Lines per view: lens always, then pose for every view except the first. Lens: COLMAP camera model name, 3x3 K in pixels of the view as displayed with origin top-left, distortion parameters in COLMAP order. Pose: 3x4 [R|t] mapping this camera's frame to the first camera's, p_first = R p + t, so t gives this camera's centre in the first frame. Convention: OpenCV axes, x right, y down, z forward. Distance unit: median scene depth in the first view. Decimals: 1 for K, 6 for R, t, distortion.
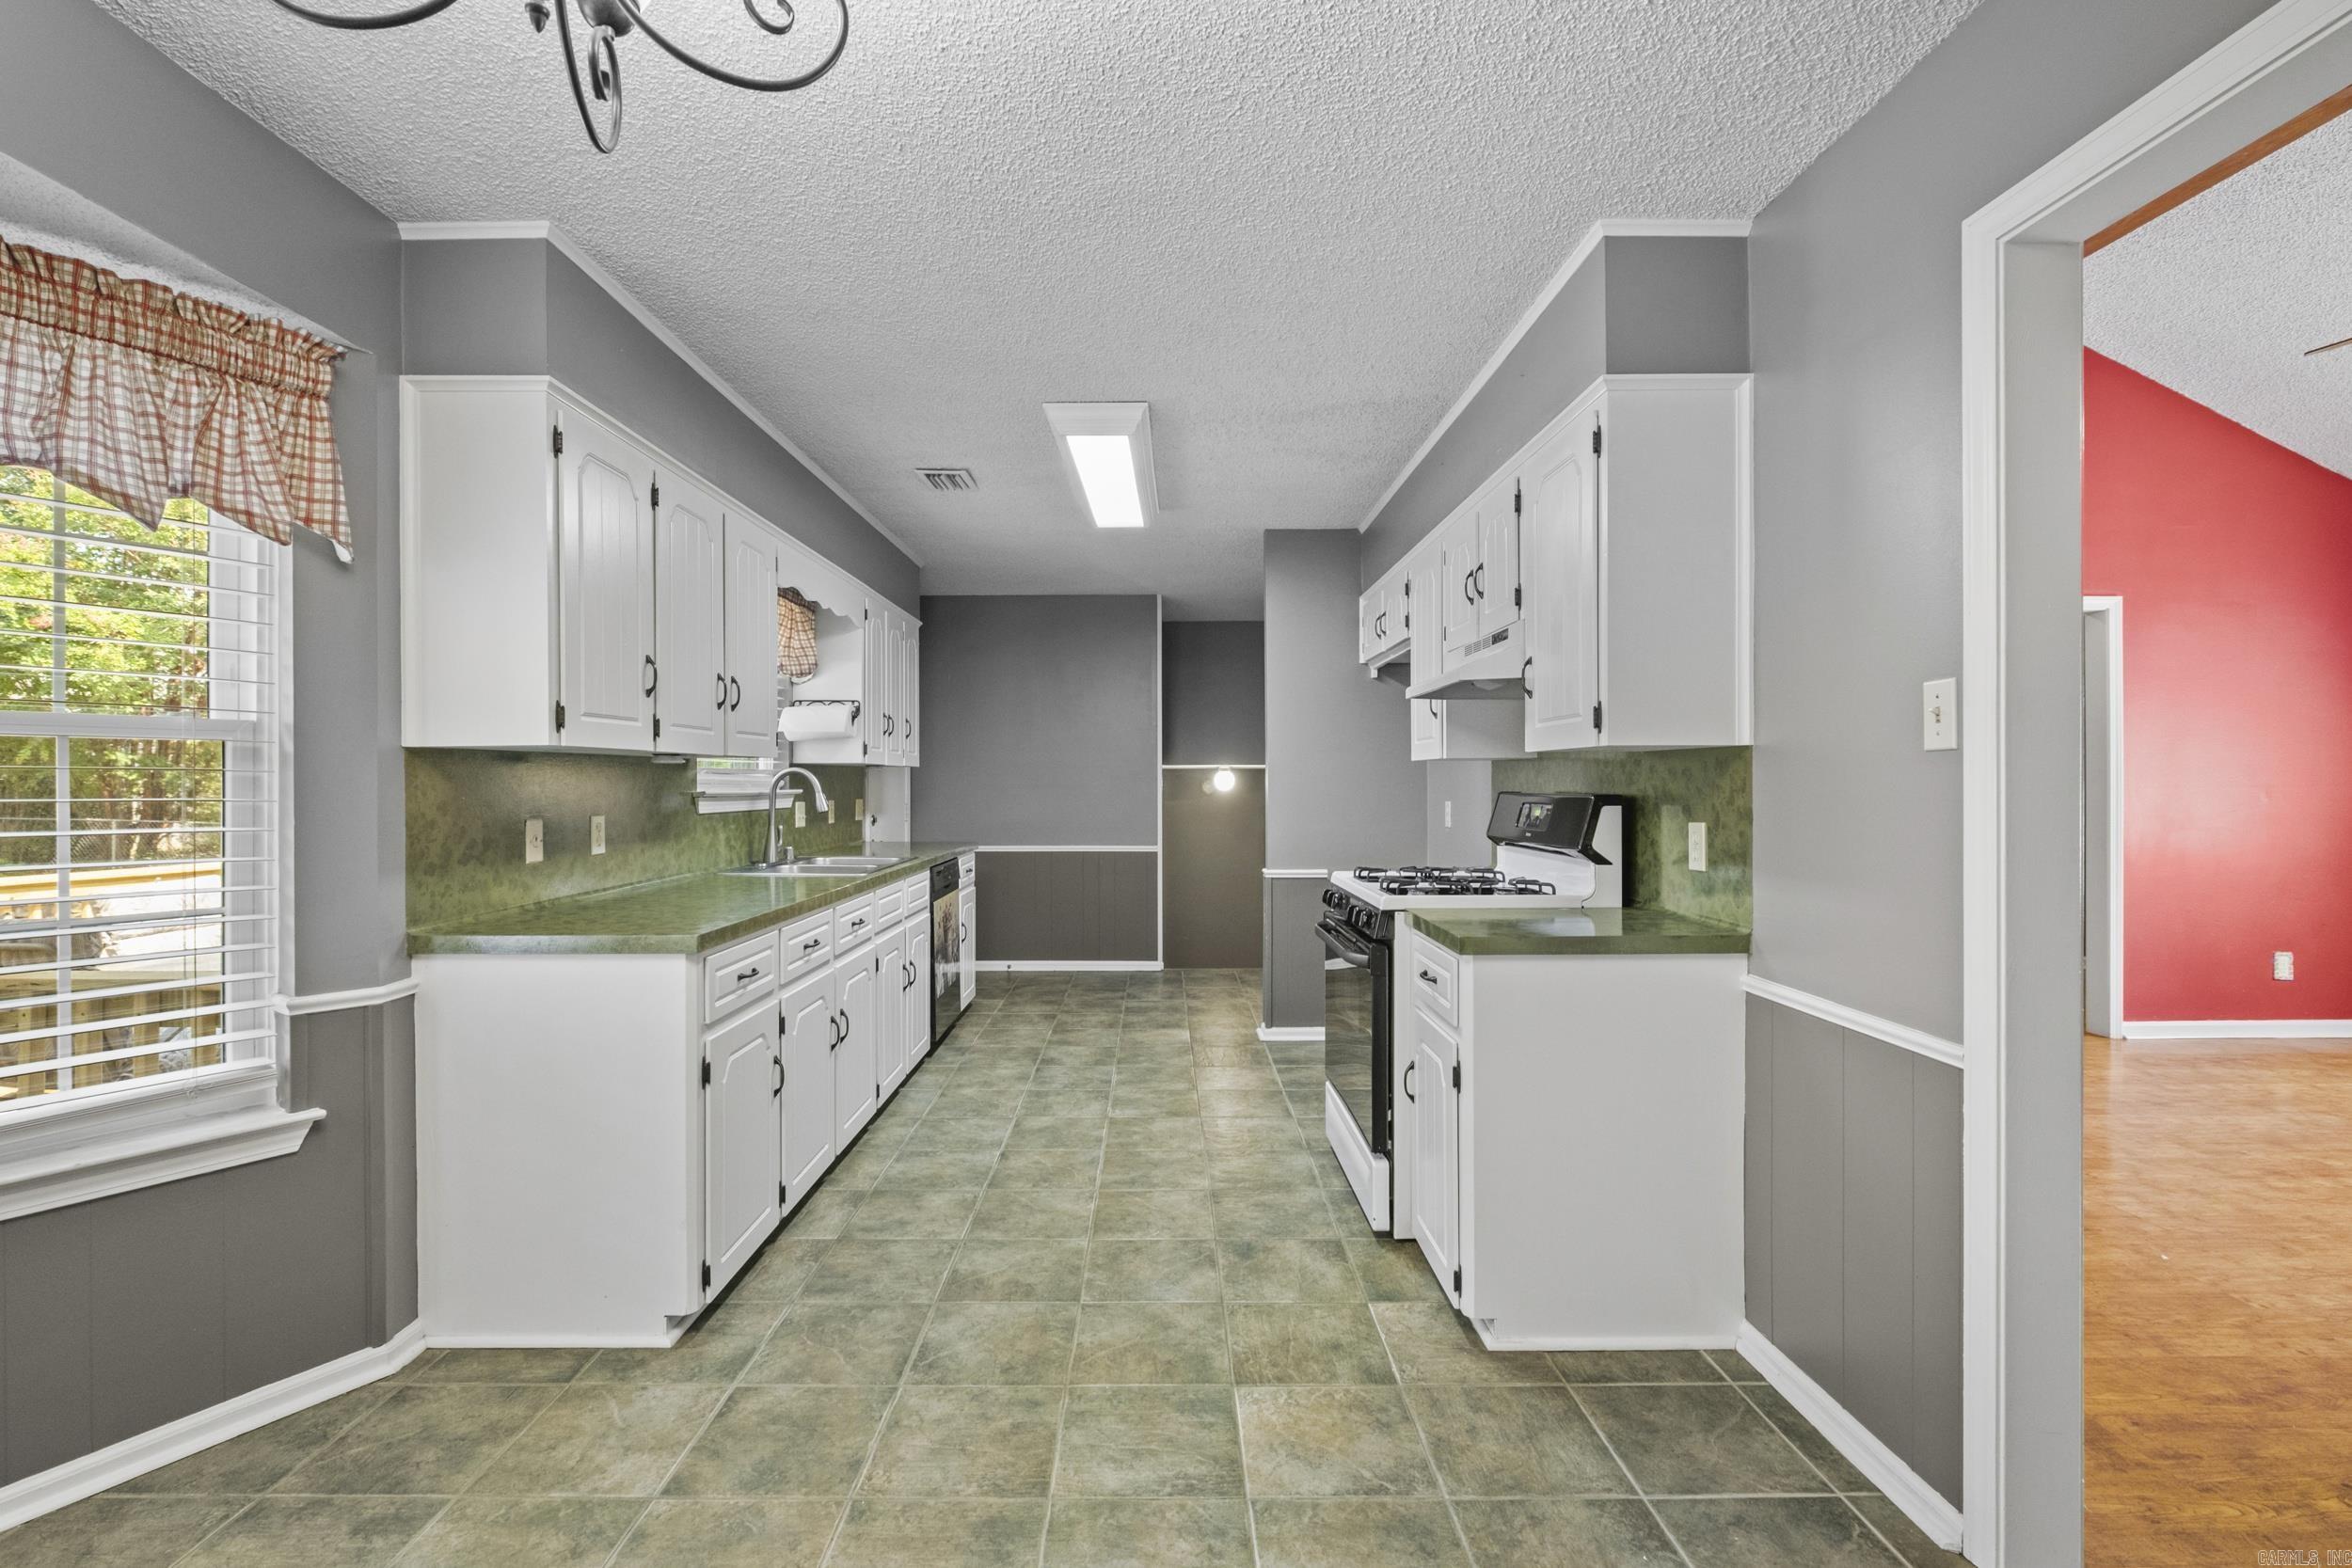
lens RADIAL K [[1073.8, 0, 1139.5], [0, 1073.8, 788.1], [0, 0, 1]] dist [-0.005960, -0.000157]
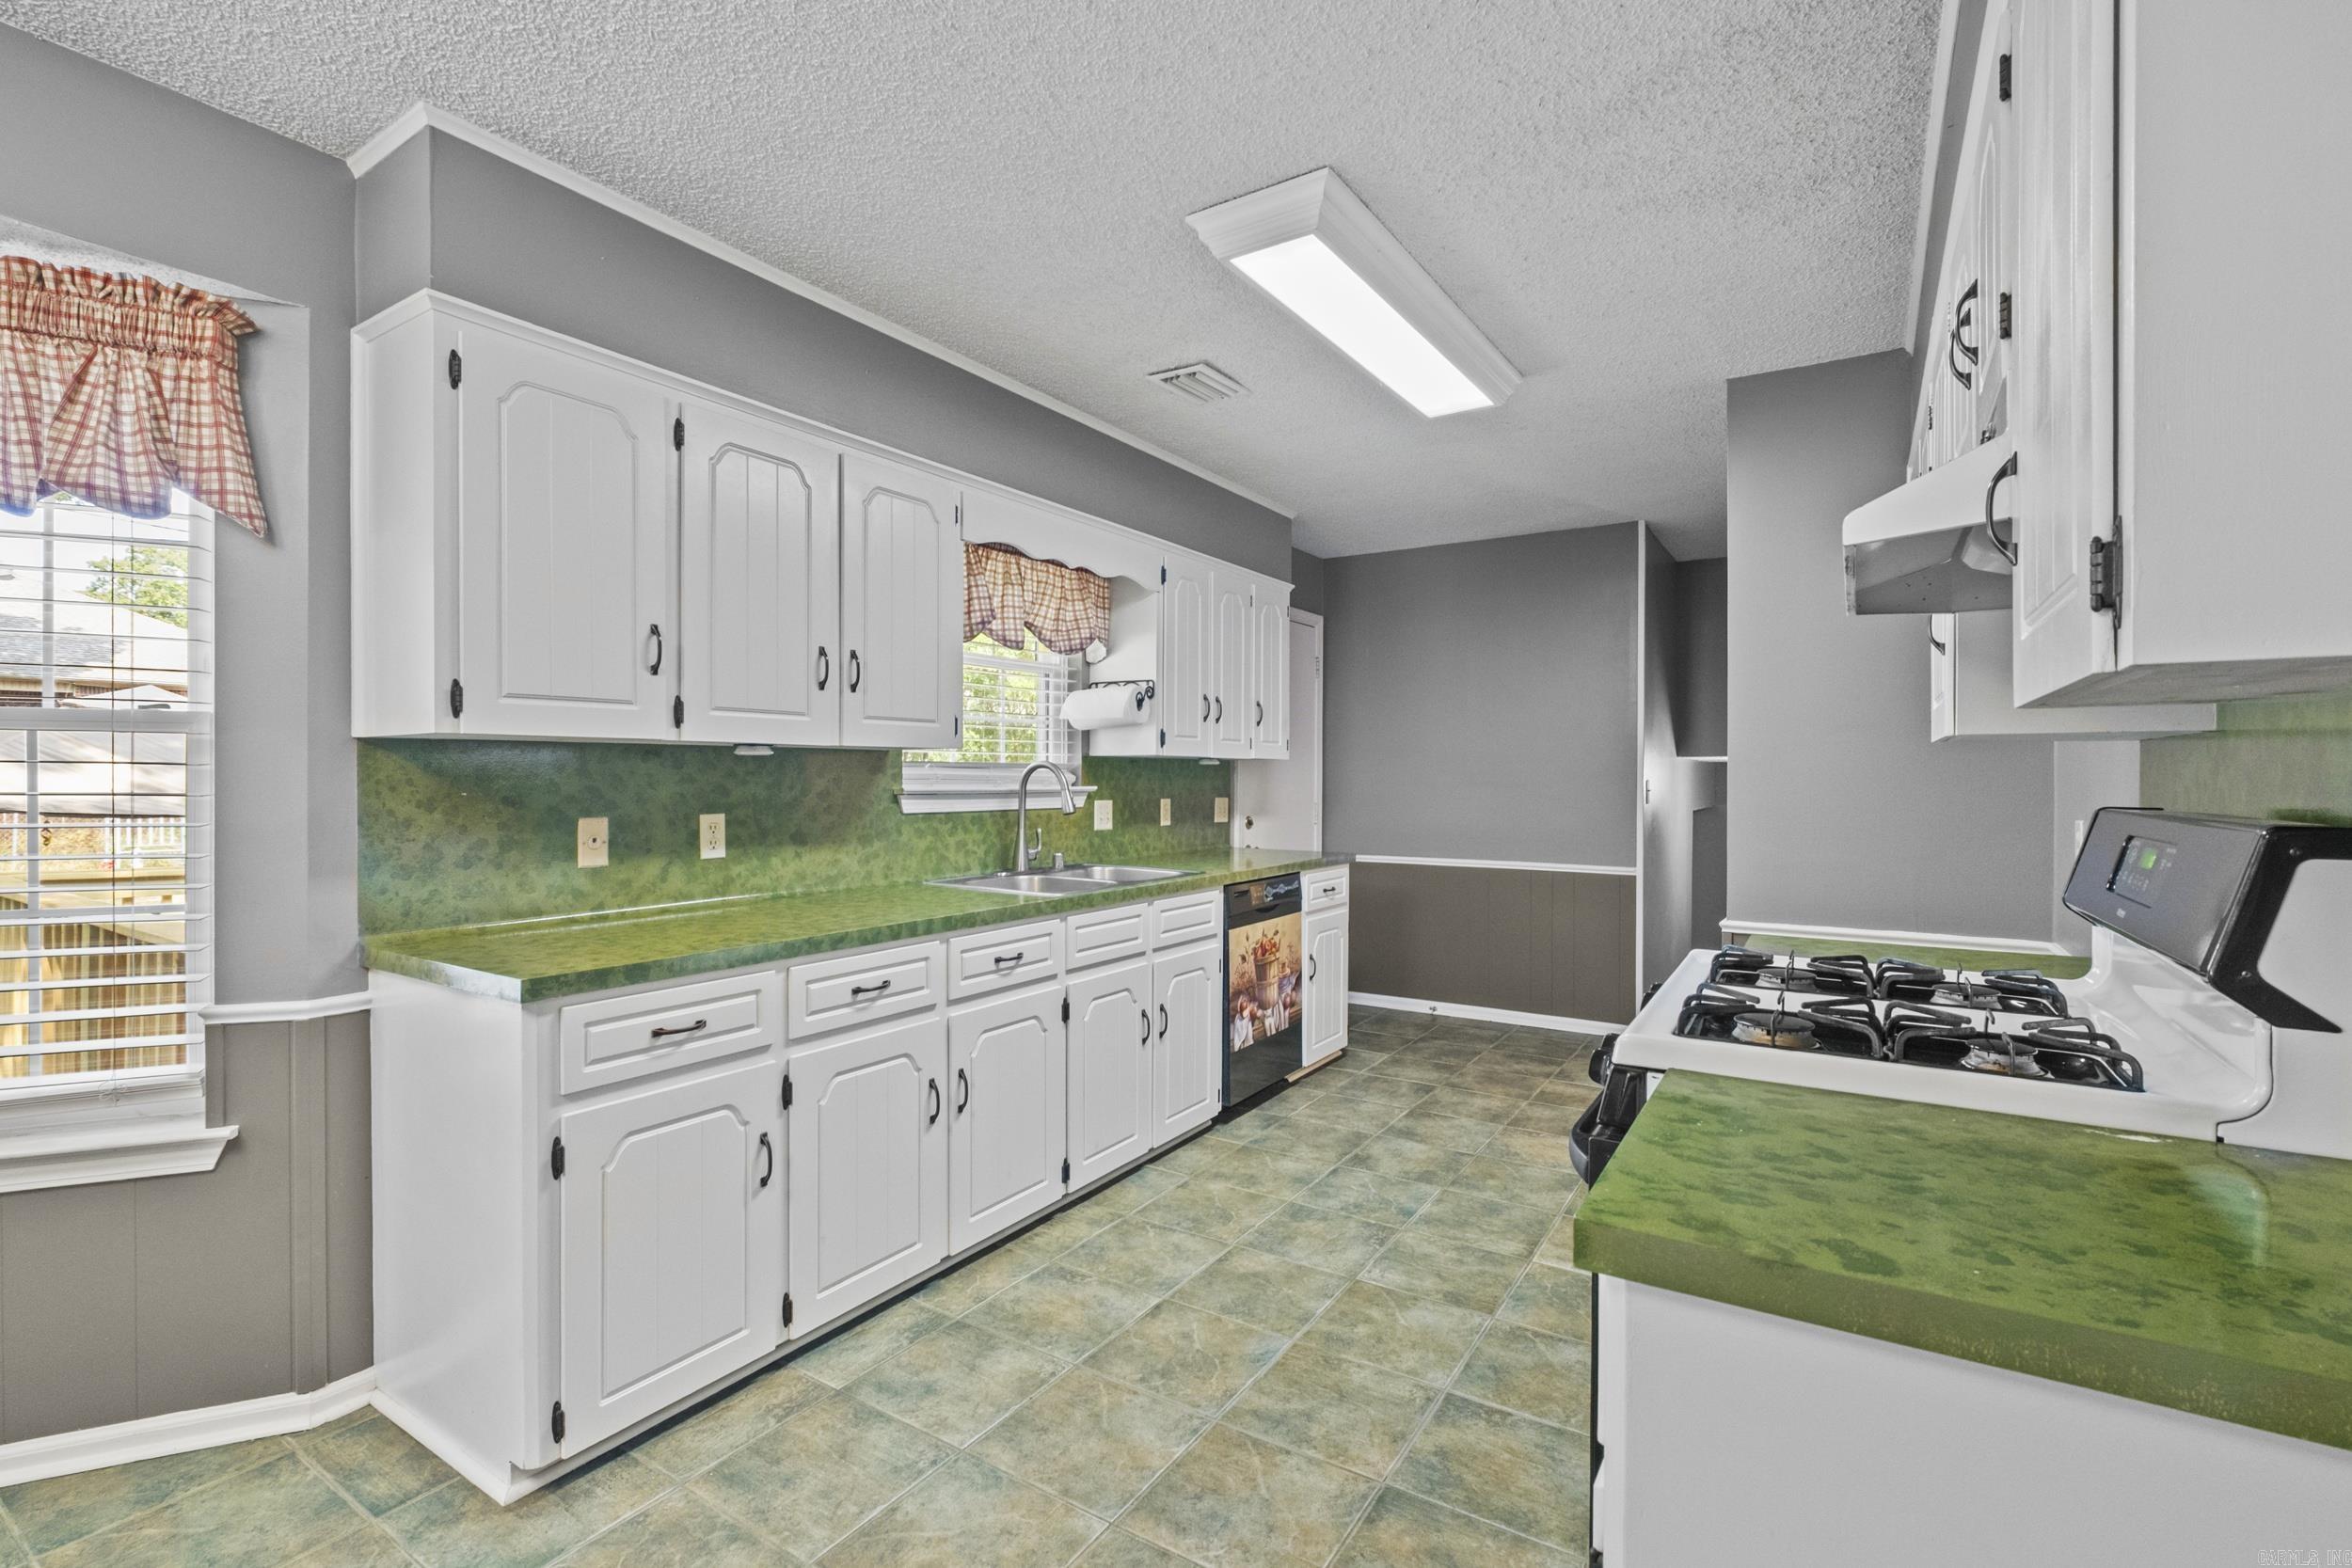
lens RADIAL K [[1073.8, 0, 1117.6], [0, 1073.8, 785.3], [0, 0, 1]] dist [-0.005960, -0.000157]
pose [[0.836902, 0.008555, -0.547286, 0.297616], [-0.007722, 0.999963, 0.003822, -0.005448], [0.547298, 0.001028, 0.836937, 0.501676]]
